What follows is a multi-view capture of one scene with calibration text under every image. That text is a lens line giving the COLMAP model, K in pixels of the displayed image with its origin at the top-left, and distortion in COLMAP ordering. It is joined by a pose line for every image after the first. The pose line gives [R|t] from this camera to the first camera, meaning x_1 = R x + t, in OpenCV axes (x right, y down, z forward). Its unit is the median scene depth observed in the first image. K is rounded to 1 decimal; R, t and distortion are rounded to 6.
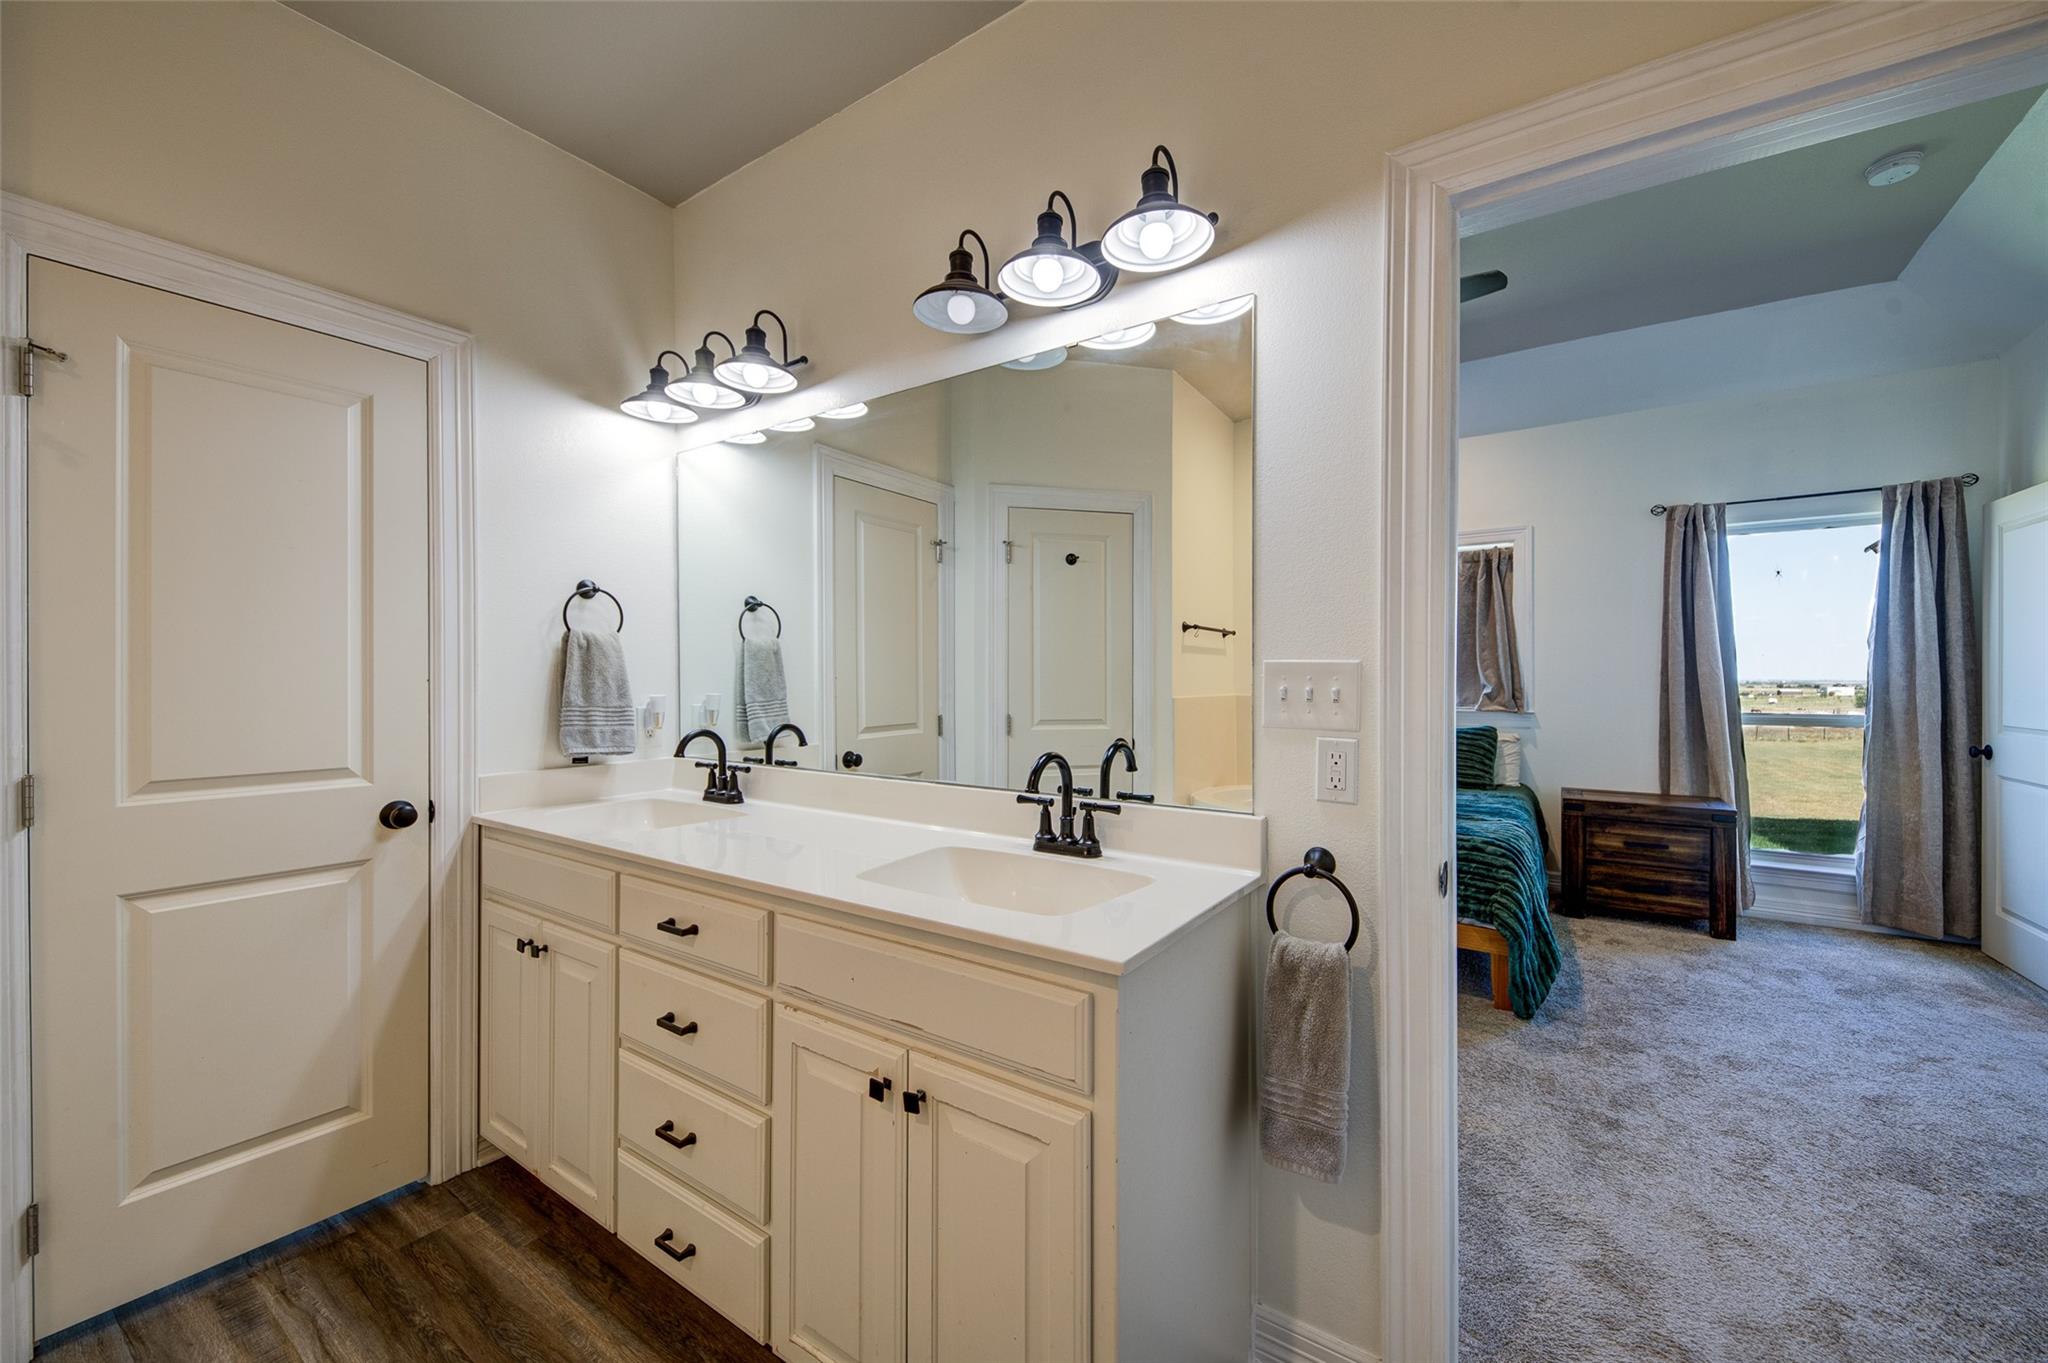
lens RADIAL K [[801.3, 0, 1024.0], [0, 801.3, 681.5], [0, 0, 1]] dist [0.027754, -0.015153]
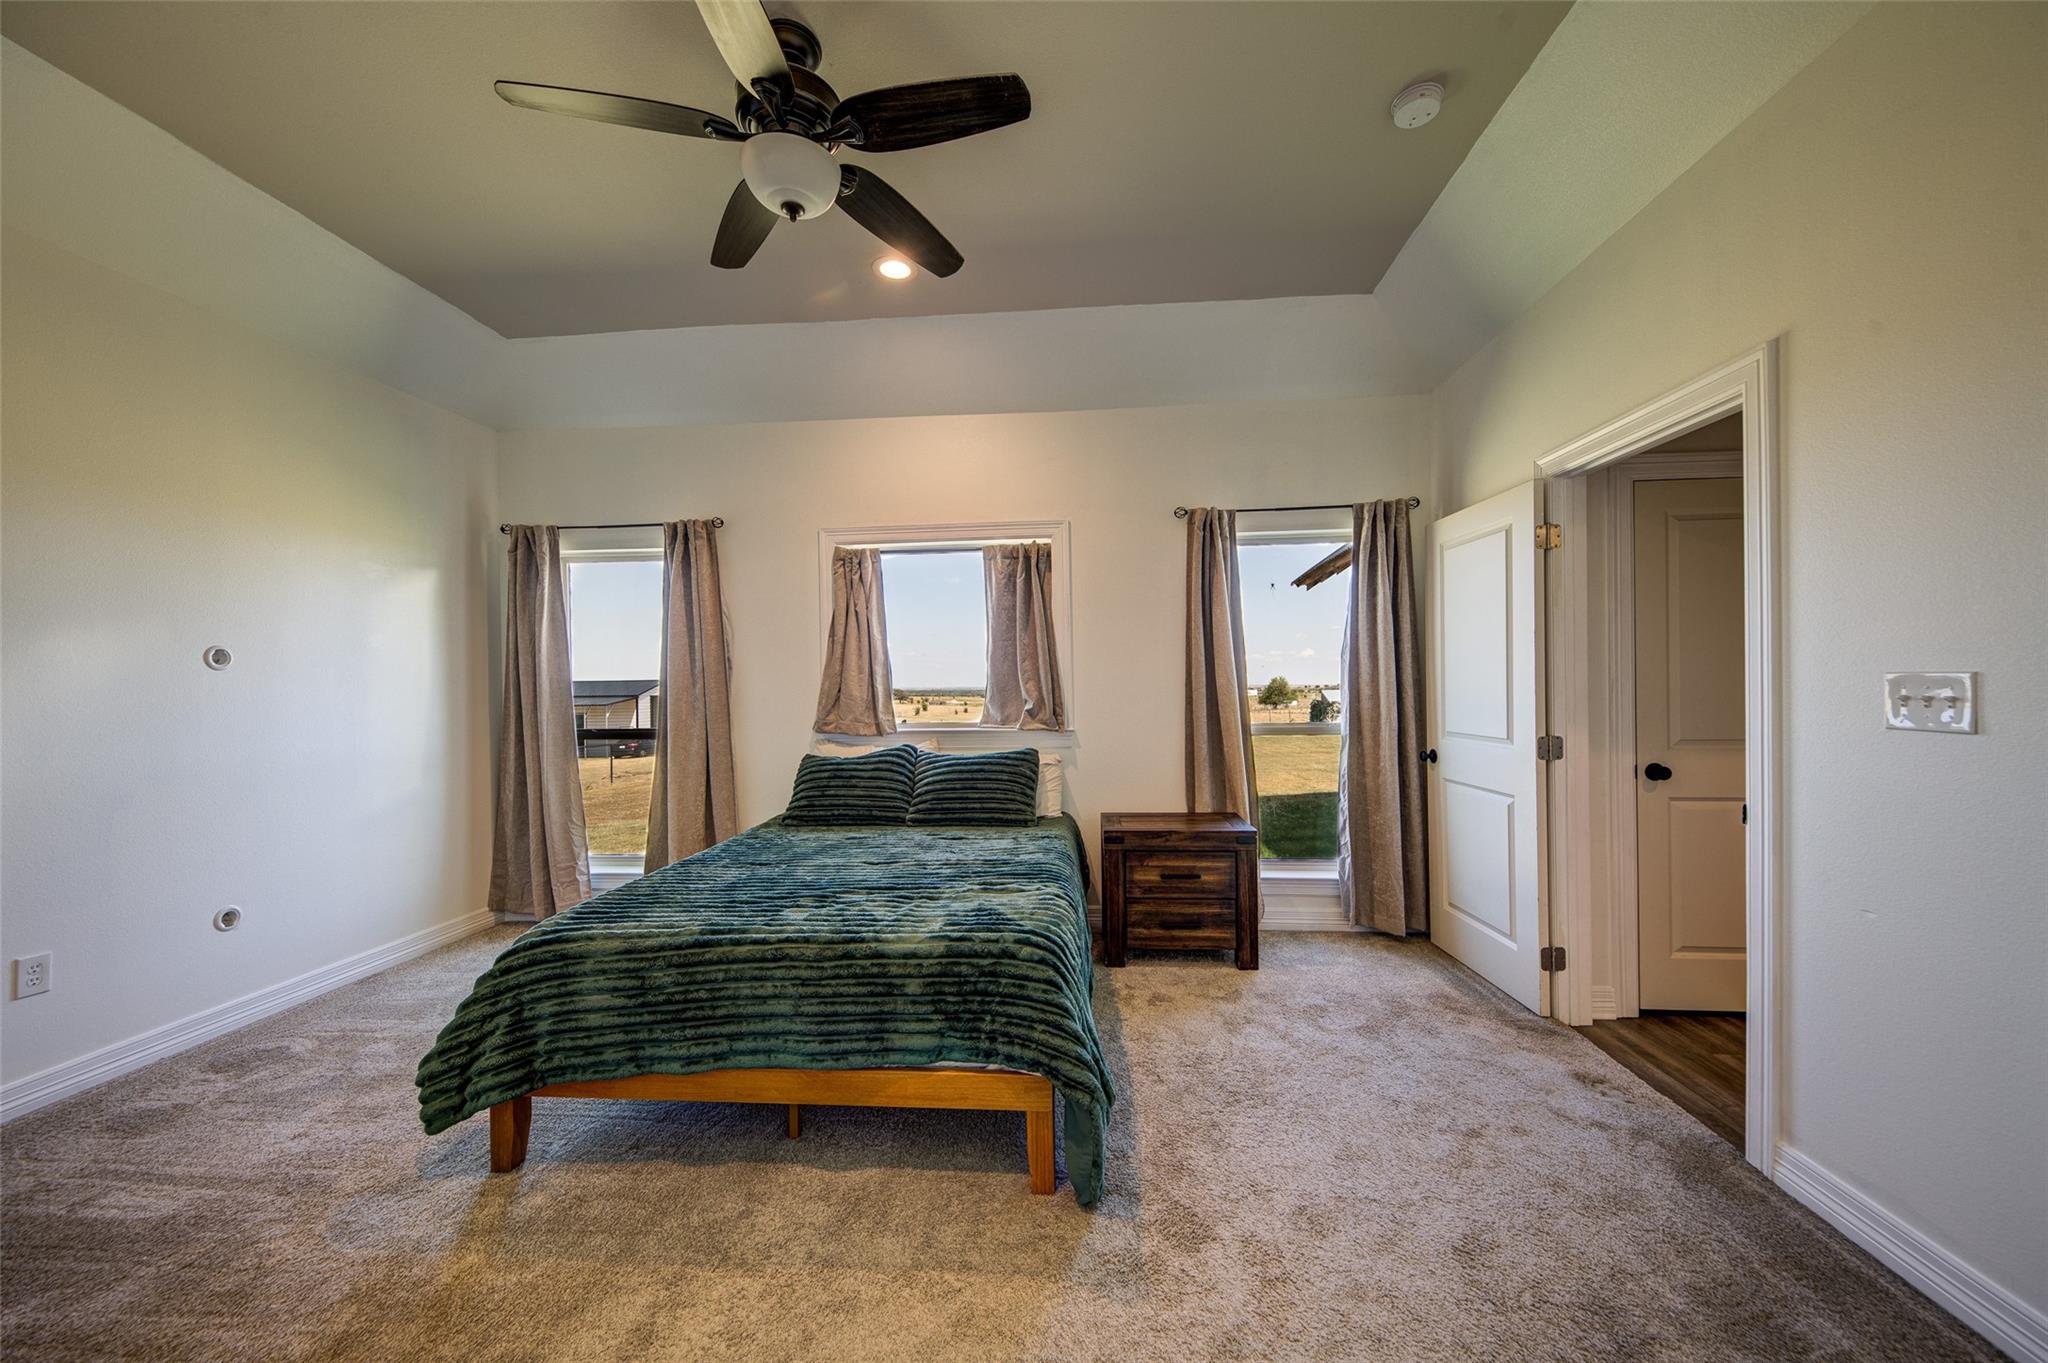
lens RADIAL K [[755.3, 0, 1024.0], [0, 755.3, 681.5], [0, 0, 1]] dist [0.001196, 0.000055]
pose [[0.877136, -0.007750, 0.480180, 0.208470], [0.014617, 0.999837, -0.010563, -0.008018], [-0.480020, 0.016284, 0.877106, 0.335738]]
